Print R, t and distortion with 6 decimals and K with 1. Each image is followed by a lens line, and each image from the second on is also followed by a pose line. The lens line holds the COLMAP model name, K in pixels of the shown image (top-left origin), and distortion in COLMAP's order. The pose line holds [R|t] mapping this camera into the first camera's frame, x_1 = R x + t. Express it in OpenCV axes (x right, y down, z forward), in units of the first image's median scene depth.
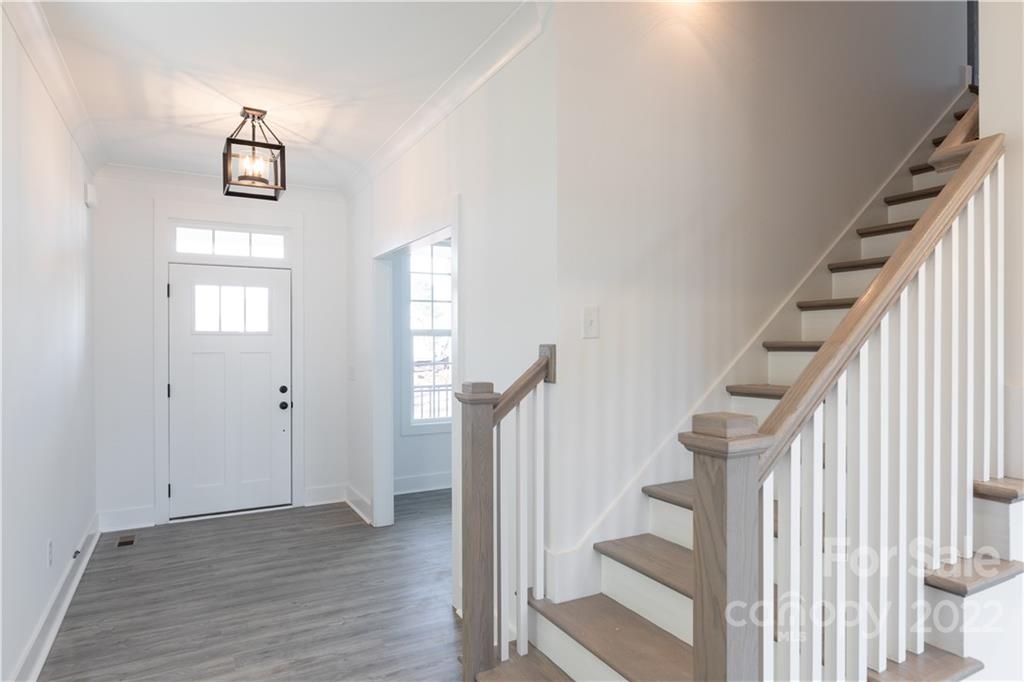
lens RADIAL K [[596.4, 0, 511.7], [0, 596.4, 343.0], [0, 0, 1]] dist [-0.000420, -0.000081]
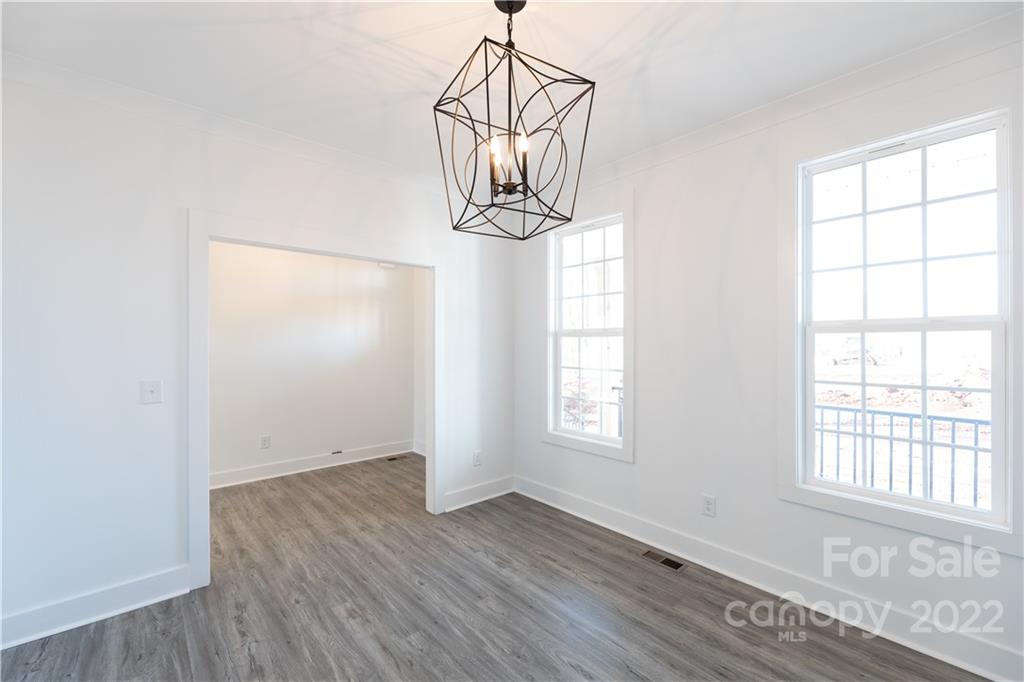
lens RADIAL K [[430.2, 0, 512.5], [0, 430.2, 340.3], [0, 0, 1]] dist [-0.000595, 0.000032]
pose [[0.208804, 0.001869, -0.977956, 0.675234], [0.004818, 0.999984, 0.002940, -0.013228], [0.977946, -0.005326, 0.208792, 1.122208]]
